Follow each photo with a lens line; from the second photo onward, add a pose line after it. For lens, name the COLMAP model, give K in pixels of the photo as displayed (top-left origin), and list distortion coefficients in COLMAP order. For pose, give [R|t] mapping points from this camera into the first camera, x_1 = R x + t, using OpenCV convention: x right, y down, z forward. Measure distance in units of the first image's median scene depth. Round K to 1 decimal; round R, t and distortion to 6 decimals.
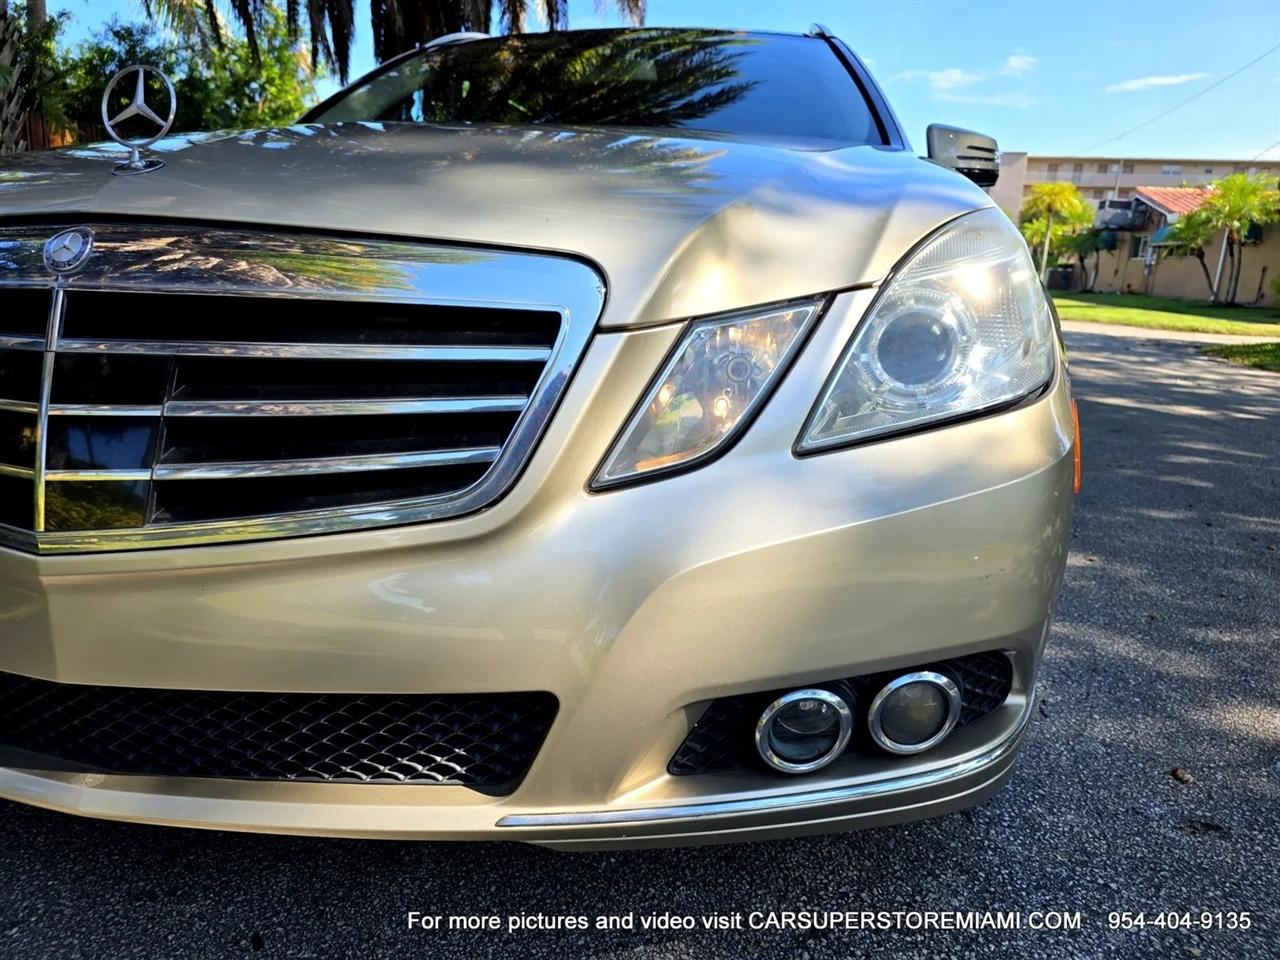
lens RADIAL K [[868.5, 0, 636.9], [0, 868.5, 486.4], [0, 0, 1]] dist [0.040009, -0.035509]
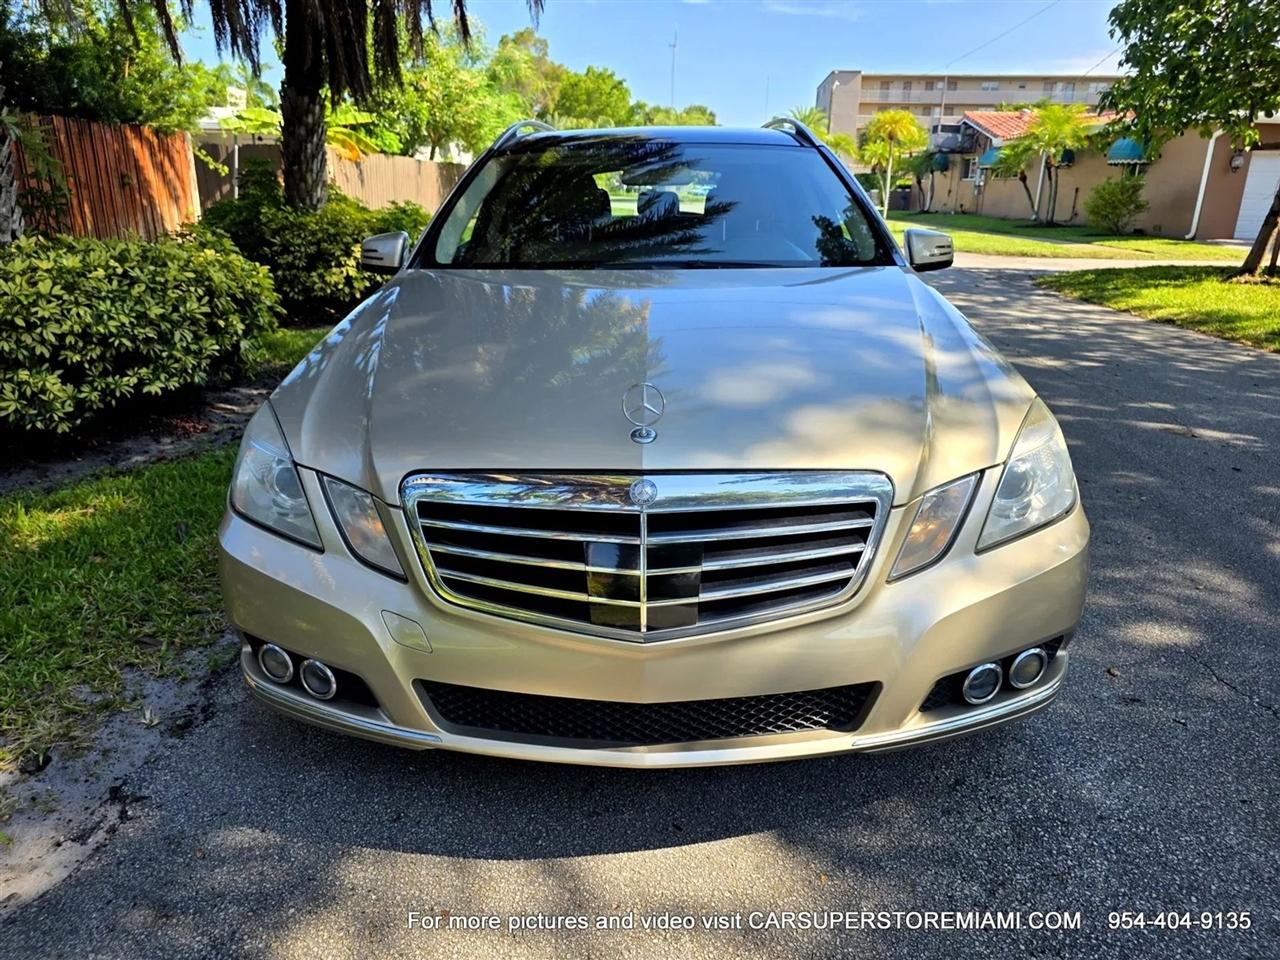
lens RADIAL K [[860.4, 0, 640.4], [0, 860.4, 473.5], [0, 0, 1]] dist [0.041647, -0.037024]
pose [[0.985527, -0.081605, 0.148585, -0.063310], [0.071029, 0.994640, 0.075147, -0.030993], [-0.153921, -0.063505, 0.986040, -0.063032]]
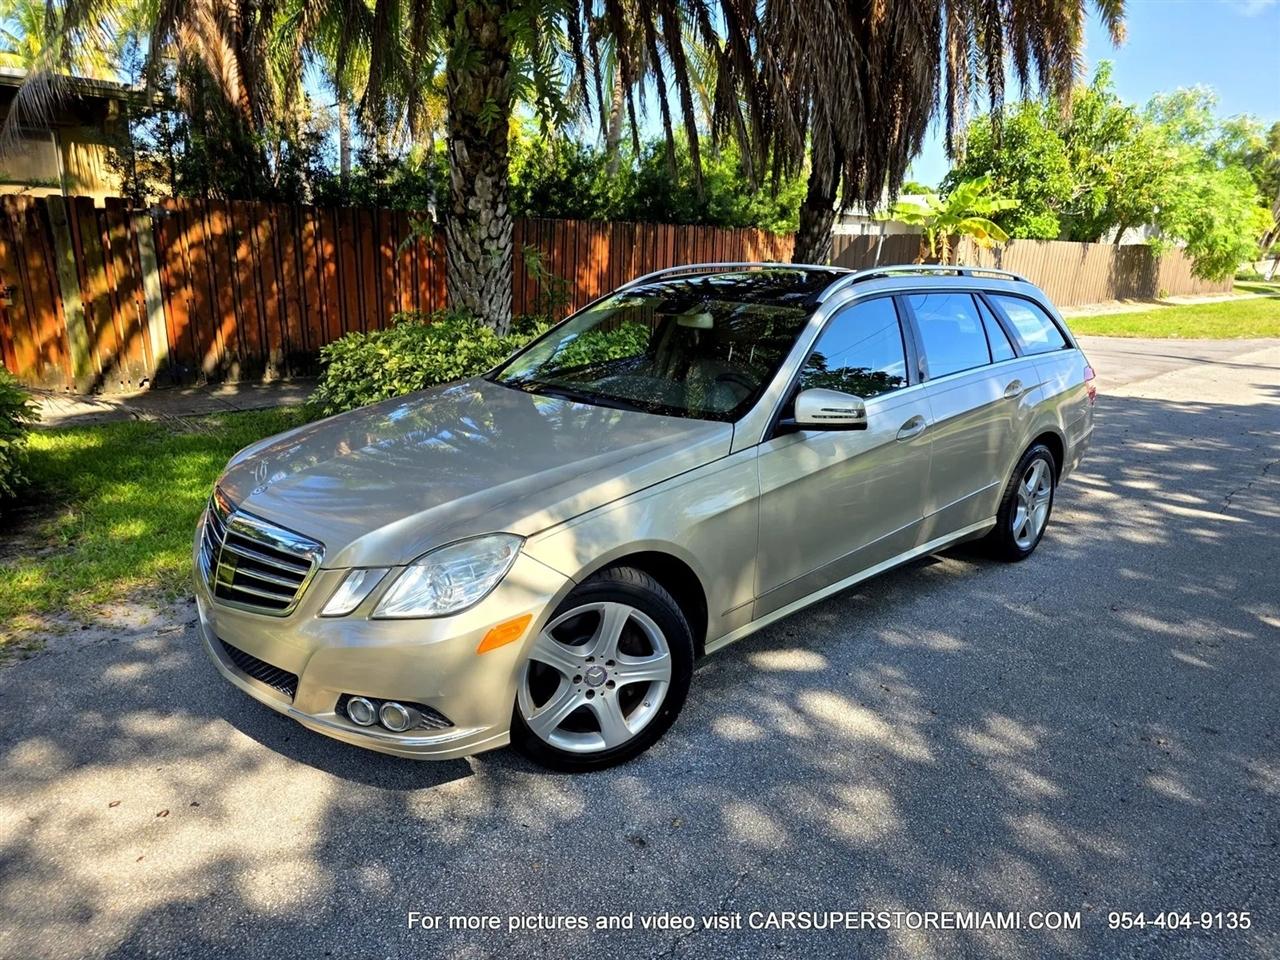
lens RADIAL K [[861.4, 0, 641.8], [0, 861.4, 482.5], [0, 0, 1]] dist [0.038063, -0.031710]
pose [[0.820893, 0.127614, -0.556641, 0.177709], [-0.134065, 0.990537, 0.029379, -0.047416], [0.555123, 0.050510, 0.830233, -0.070592]]
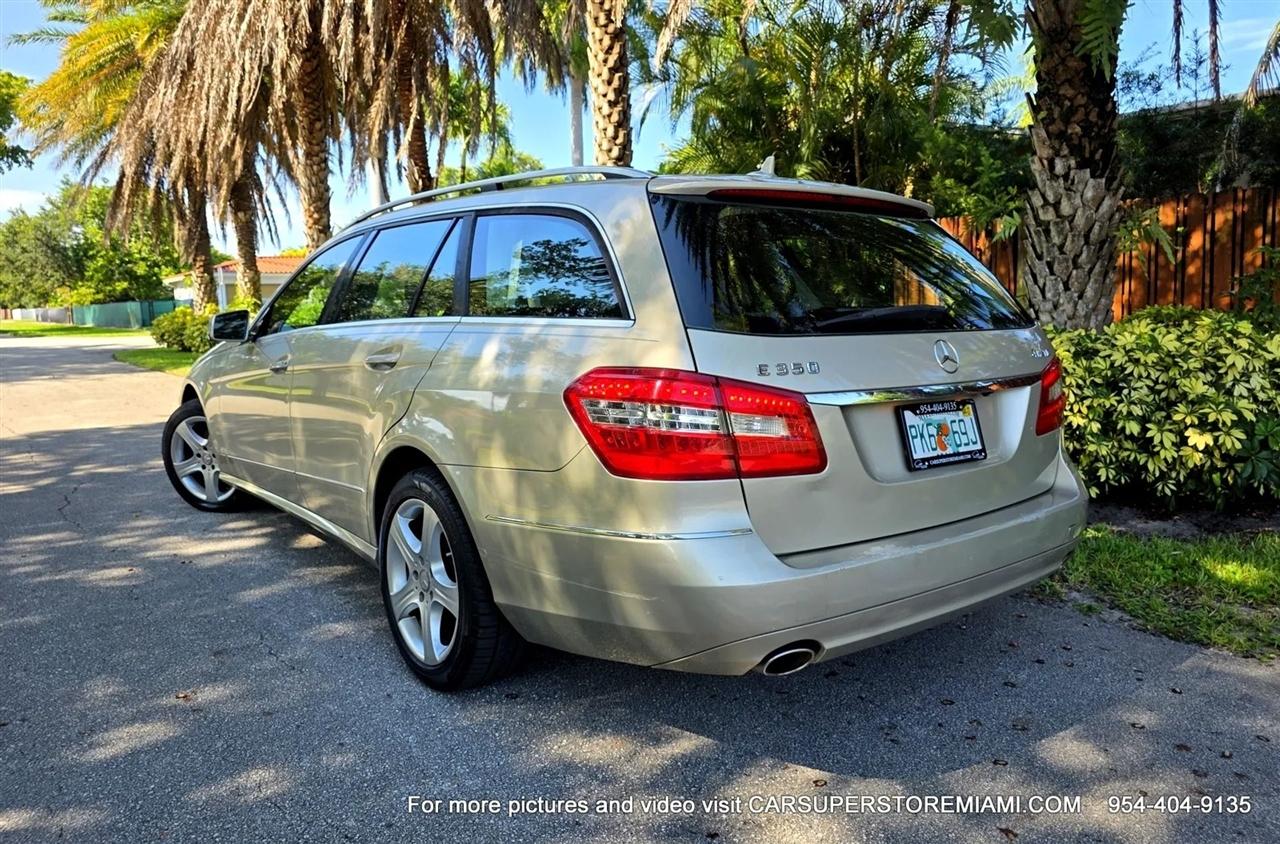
lens RADIAL K [[891.0, 0, 638.4], [0, 891.0, 390.4], [0, 0, 1]] dist [0.041034, -0.036580]
pose [[-0.635762, 0.054599, -0.769951, 0.246901], [-0.194897, 0.953820, 0.228567, -0.156931], [0.746874, 0.295375, -0.595762, 0.515695]]
